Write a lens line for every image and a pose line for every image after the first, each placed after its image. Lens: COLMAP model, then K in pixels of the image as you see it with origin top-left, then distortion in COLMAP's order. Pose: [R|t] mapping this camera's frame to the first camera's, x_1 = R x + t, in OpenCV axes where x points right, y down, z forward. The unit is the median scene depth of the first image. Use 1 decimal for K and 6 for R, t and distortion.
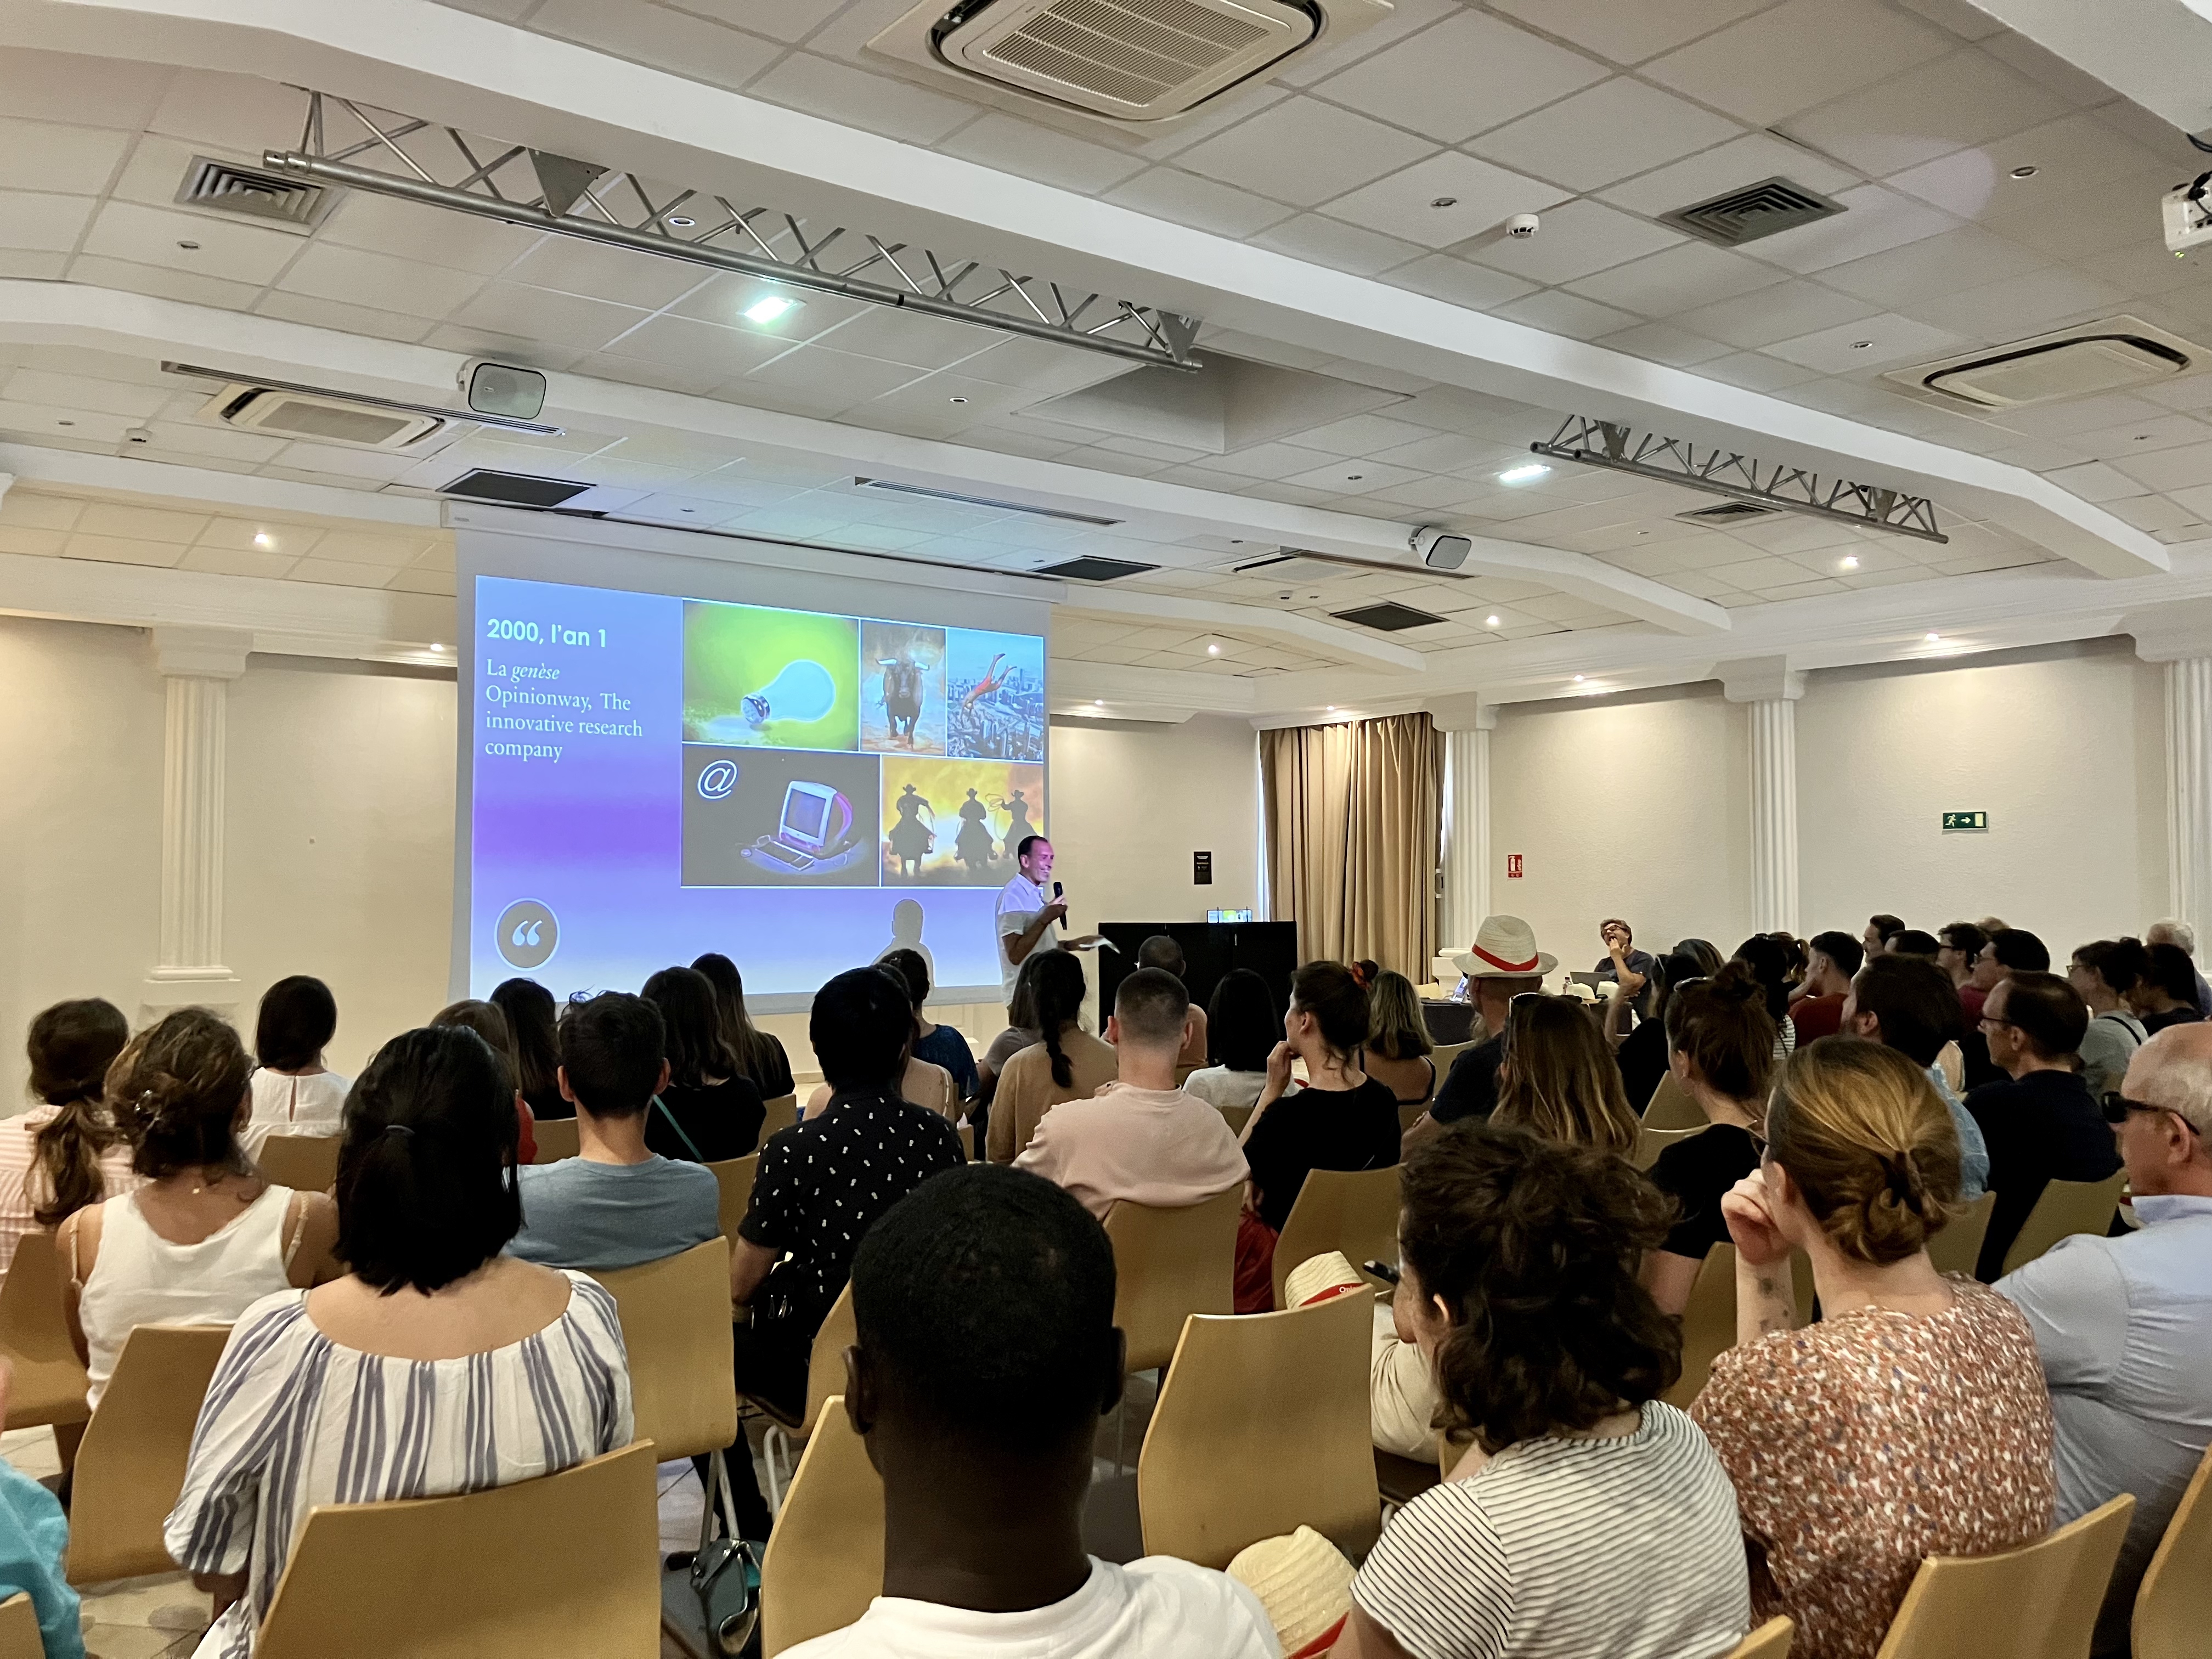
lens RADIAL K [[1842.5, 0, 1089.1], [0, 1842.5, 806.0], [0, 0, 1]] dist [0.033323, -0.025235]
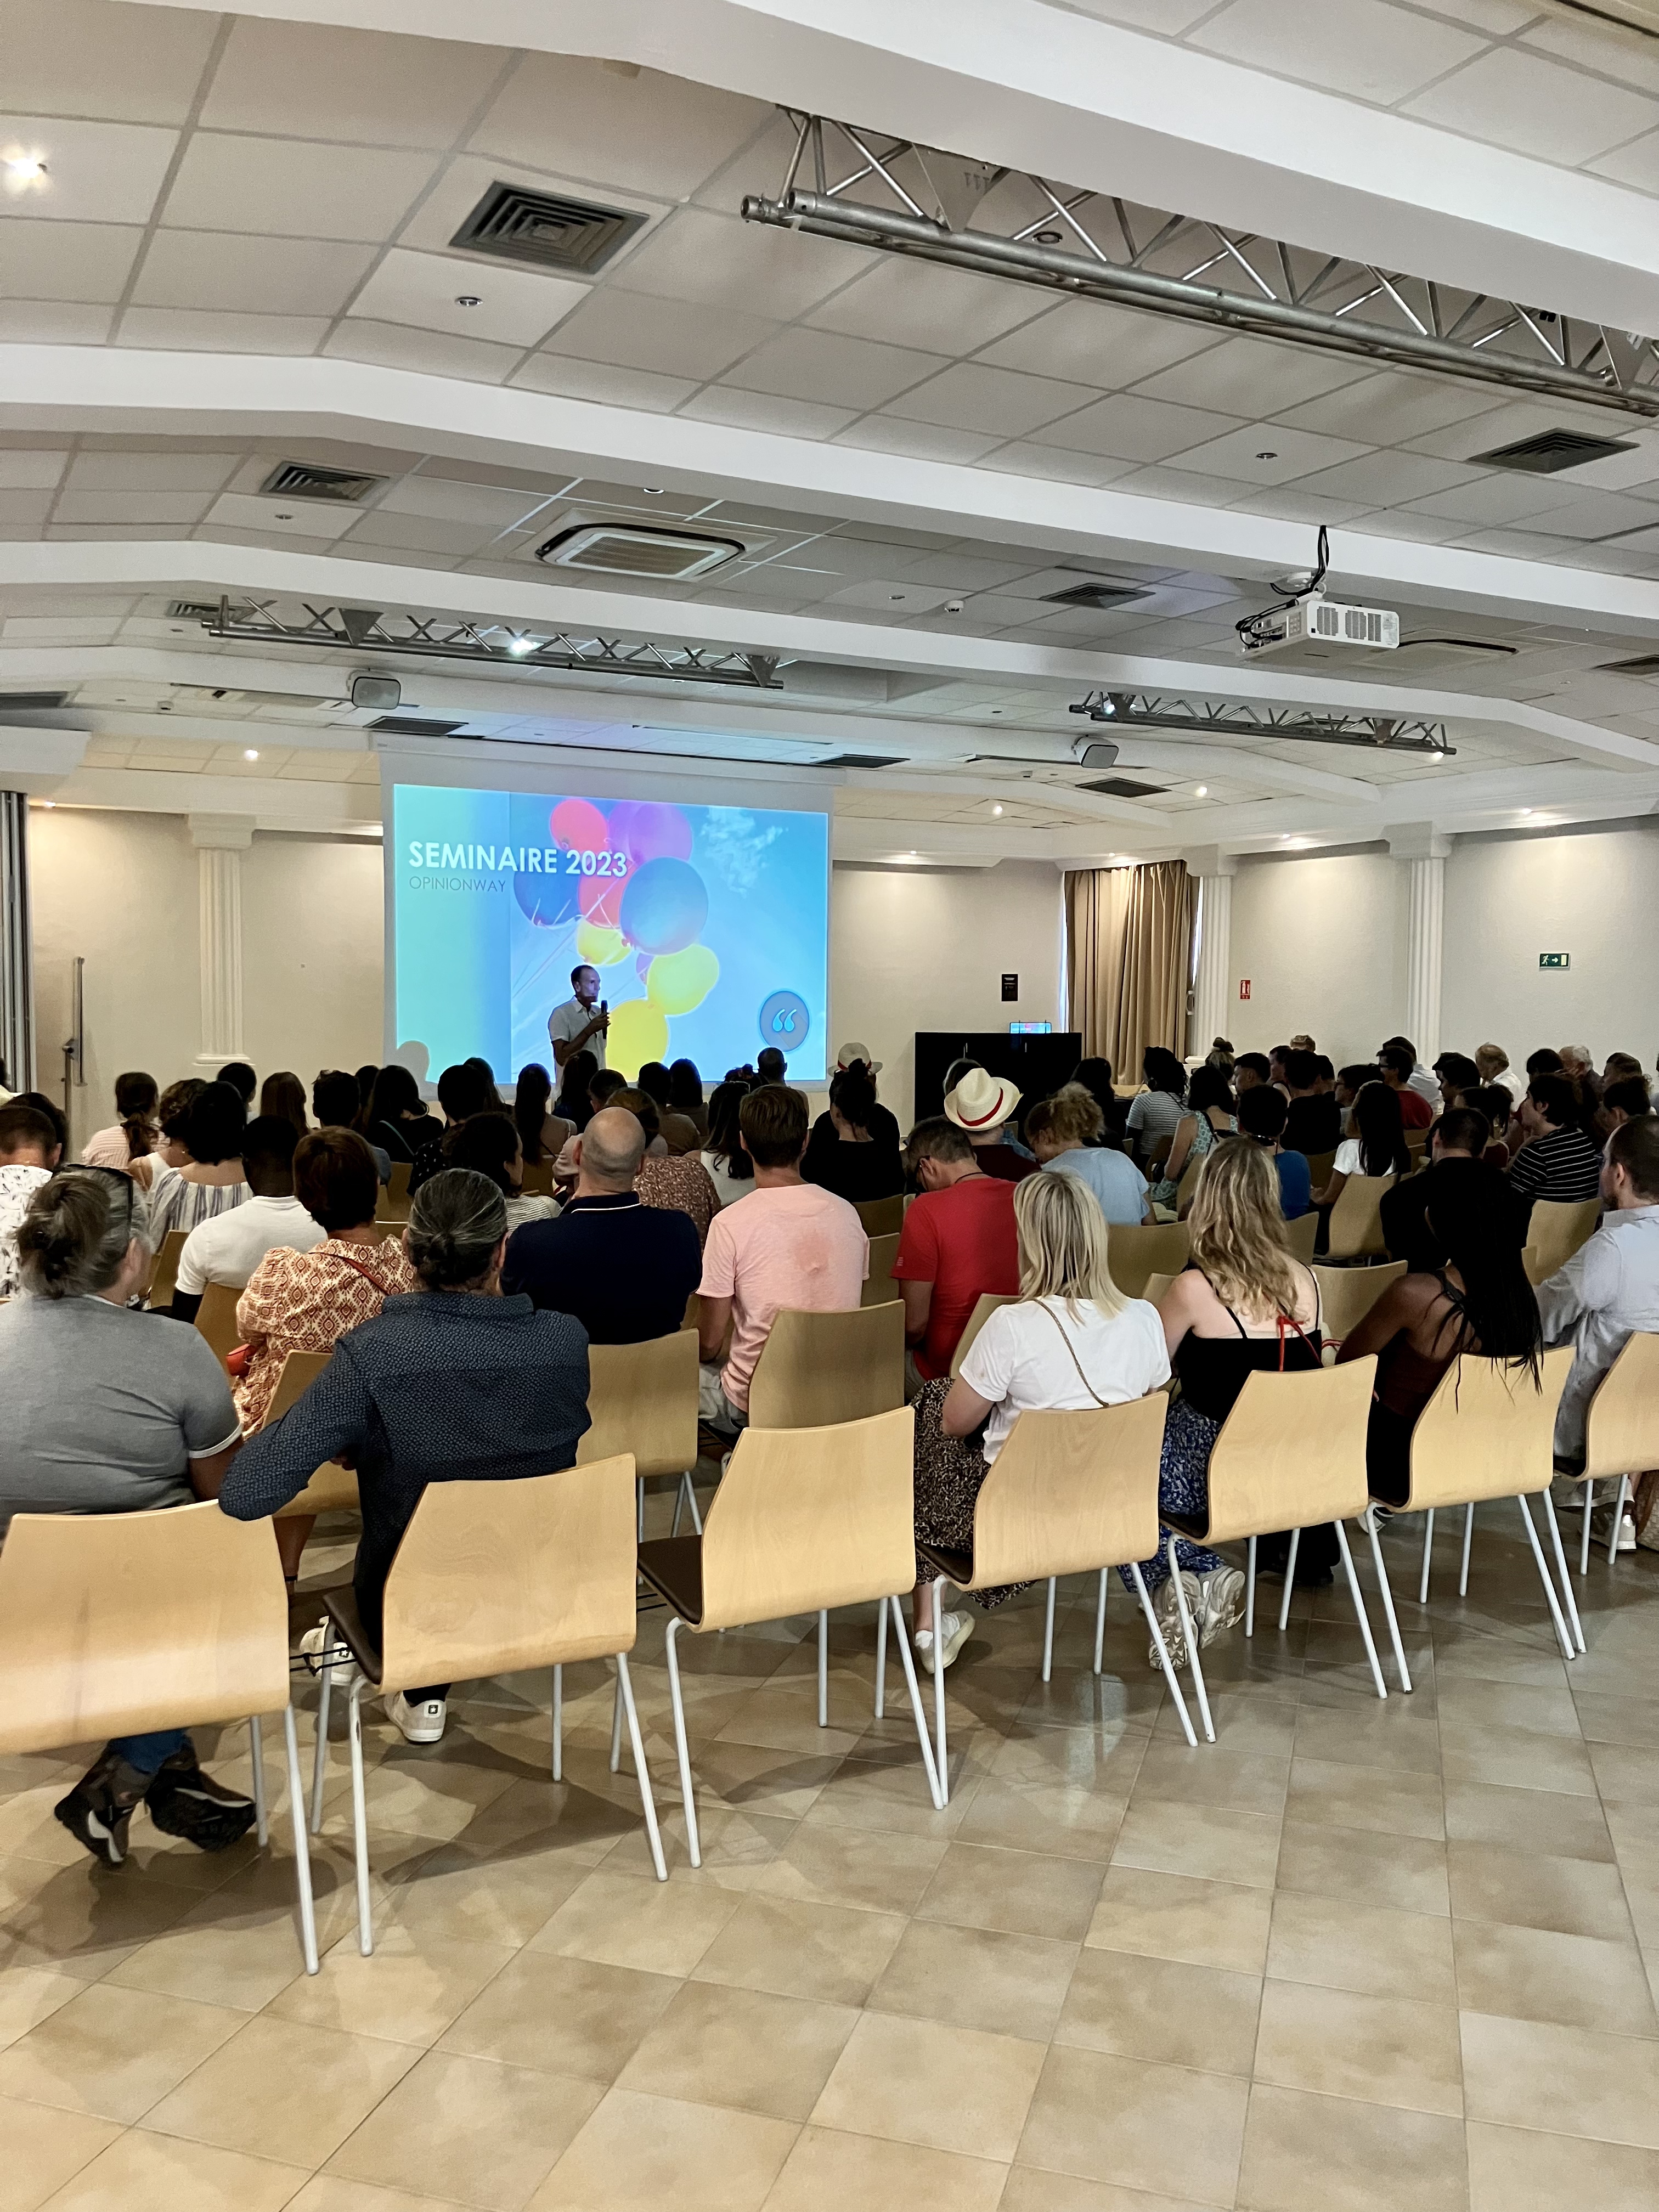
lens RADIAL K [[1842.5, 0, 823.7], [0, 1842.5, 1100.1], [0, 0, 1]] dist [0.033323, -0.025235]
pose [[0.987146, 0.019648, -0.158611, 0.291039], [-0.002800, 0.994388, 0.105756, -0.044208], [0.159799, -0.103953, 0.981661, -0.474560]]
